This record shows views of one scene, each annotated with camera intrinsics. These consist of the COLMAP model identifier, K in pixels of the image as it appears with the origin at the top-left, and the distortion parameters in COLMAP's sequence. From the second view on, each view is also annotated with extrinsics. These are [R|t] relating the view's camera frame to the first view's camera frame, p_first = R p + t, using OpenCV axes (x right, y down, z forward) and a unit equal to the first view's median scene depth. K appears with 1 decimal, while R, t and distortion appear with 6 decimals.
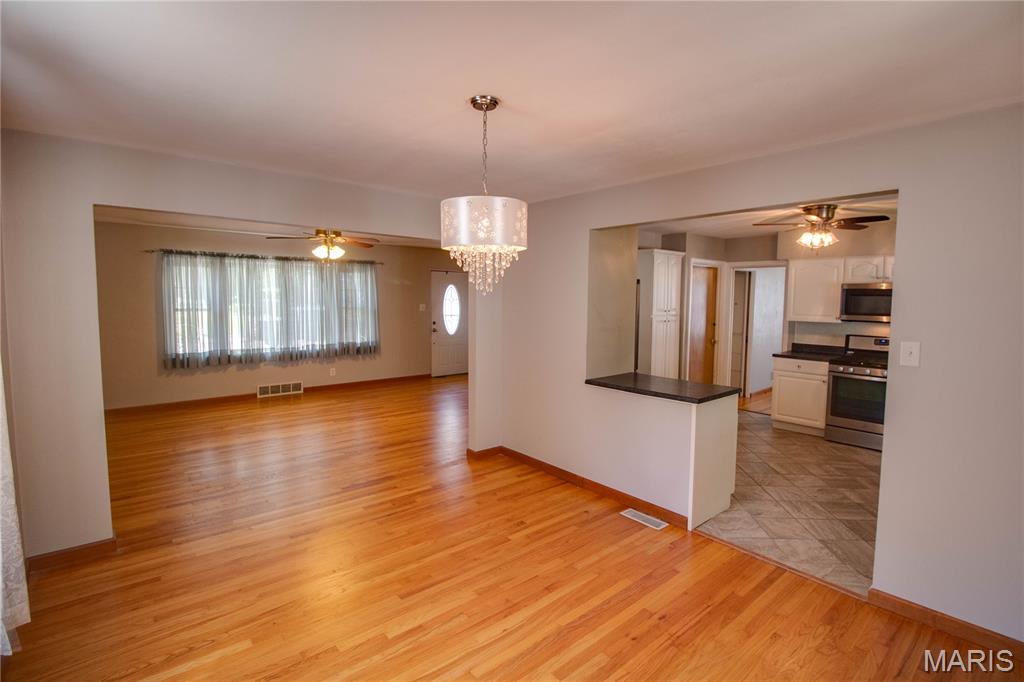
lens RADIAL K [[491.6, 0, 529.3], [0, 491.6, 333.0], [0, 0, 1]] dist [-0.009669, -0.002826]
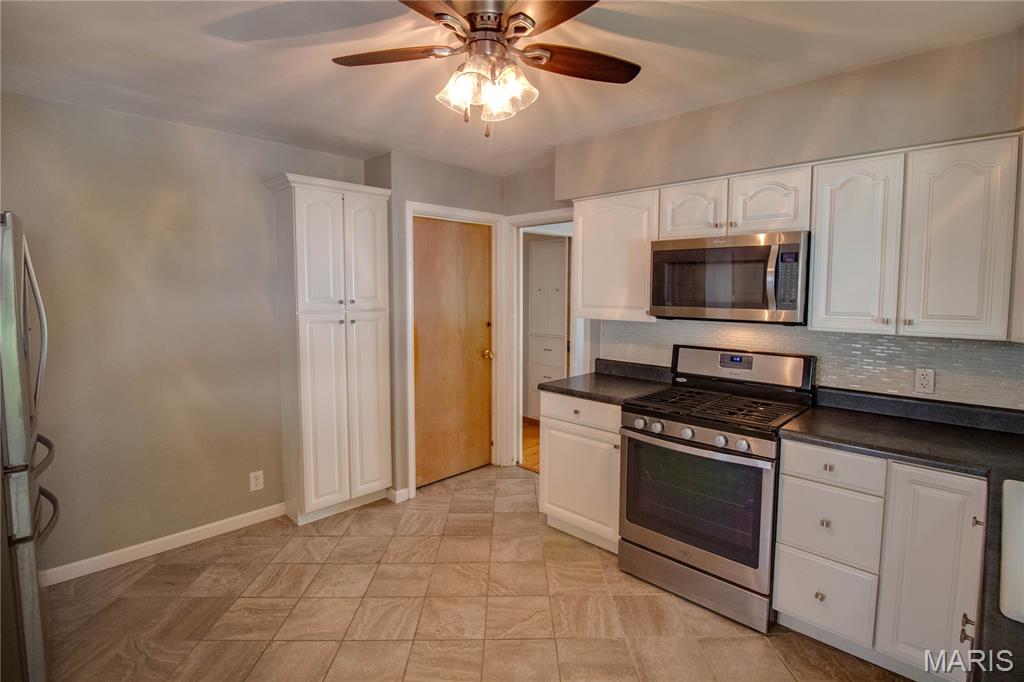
lens RADIAL K [[491.6, 0, 531.1], [0, 491.6, 325.8], [0, 0, 1]] dist [-0.009669, -0.002826]
pose [[0.996839, -0.011856, 0.078563, 0.472094], [0.012135, 0.999922, -0.003084, -0.016635], [-0.078520, 0.004028, 0.996904, 0.517777]]
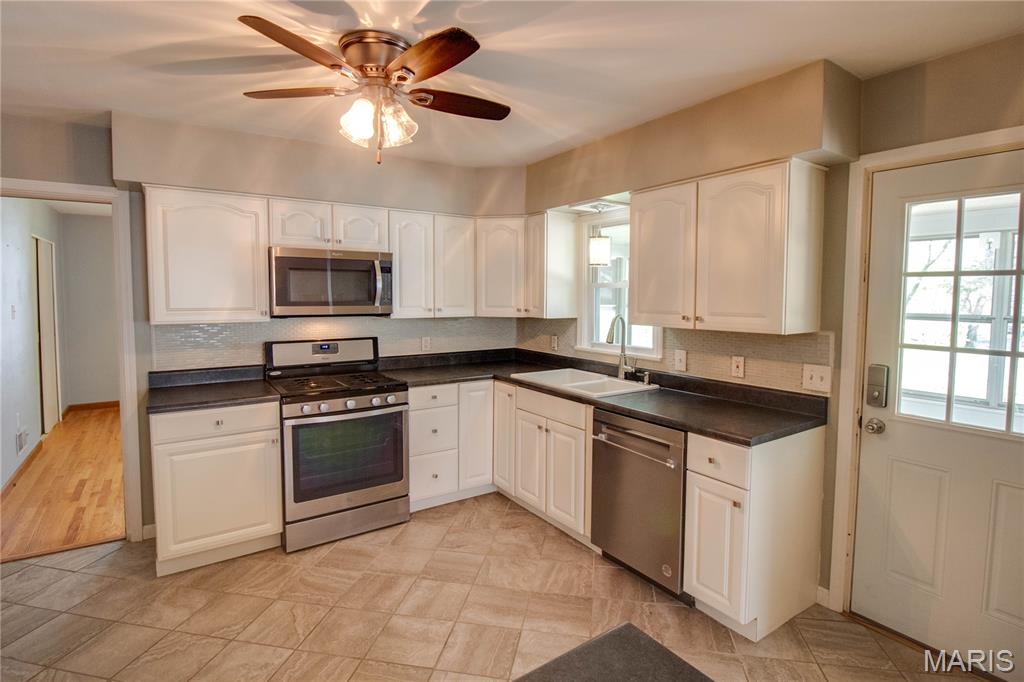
lens RADIAL K [[512.3, 0, 494.6], [0, 512.3, 326.3], [0, 0, 1]] dist [-0.003324, -0.002030]
pose [[0.154974, -0.070223, 0.985420, 0.128168], [0.075858, 0.995371, 0.059002, -0.029423], [-0.985002, 0.065609, 0.159584, 0.671694]]
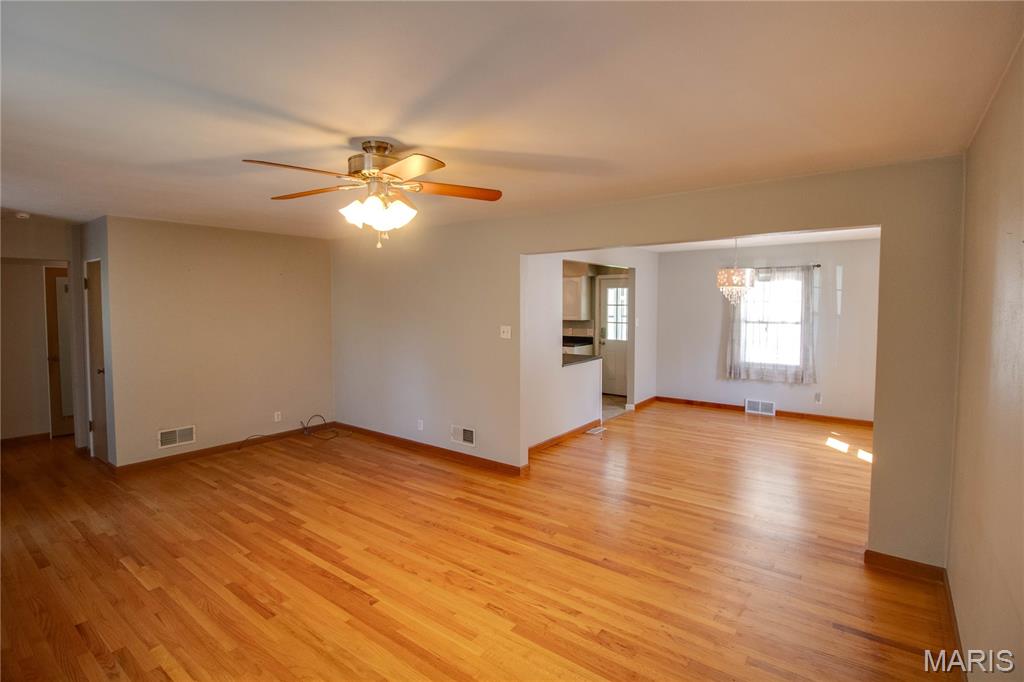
lens RADIAL K [[491.6, 0, 509.0], [0, 491.6, 333.1], [0, 0, 1]] dist [-0.009669, -0.002826]
pose [[-0.200598, -0.068041, 0.977308, -0.831110], [0.076874, 0.993416, 0.084941, -0.086111], [-0.976653, 0.092169, -0.194046, 1.012332]]
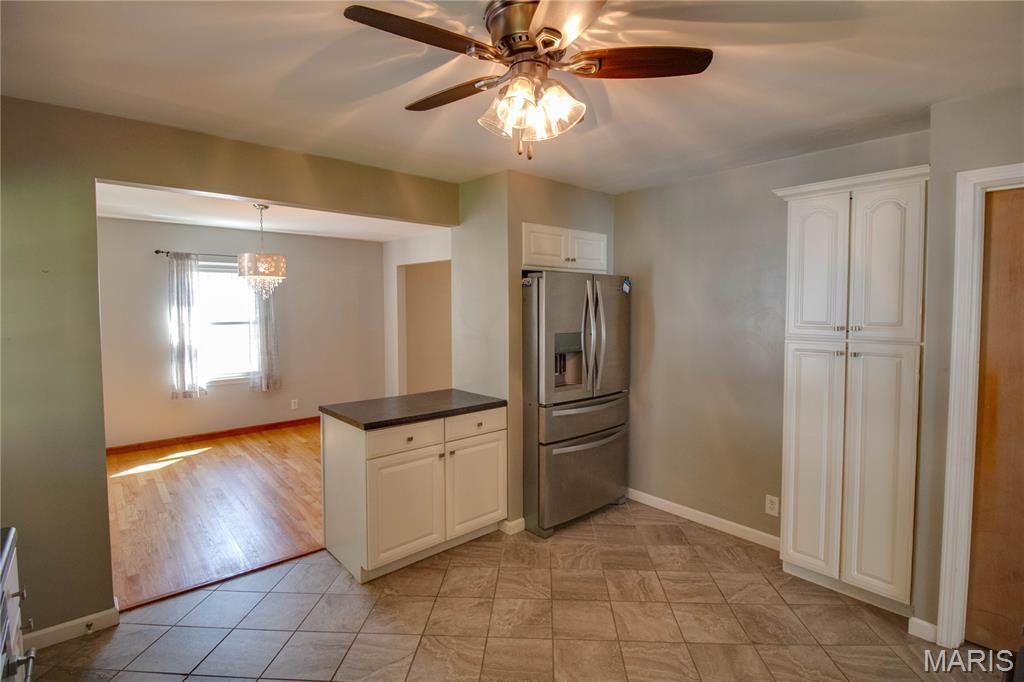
lens RADIAL K [[491.6, 0, 521.6], [0, 491.6, 325.3], [0, 0, 1]] dist [-0.009669, -0.002826]
pose [[0.005012, 0.031297, -0.999498, 0.742450], [-0.077418, 0.996522, 0.030815, -0.041856], [0.996986, 0.077224, 0.007417, 0.797441]]
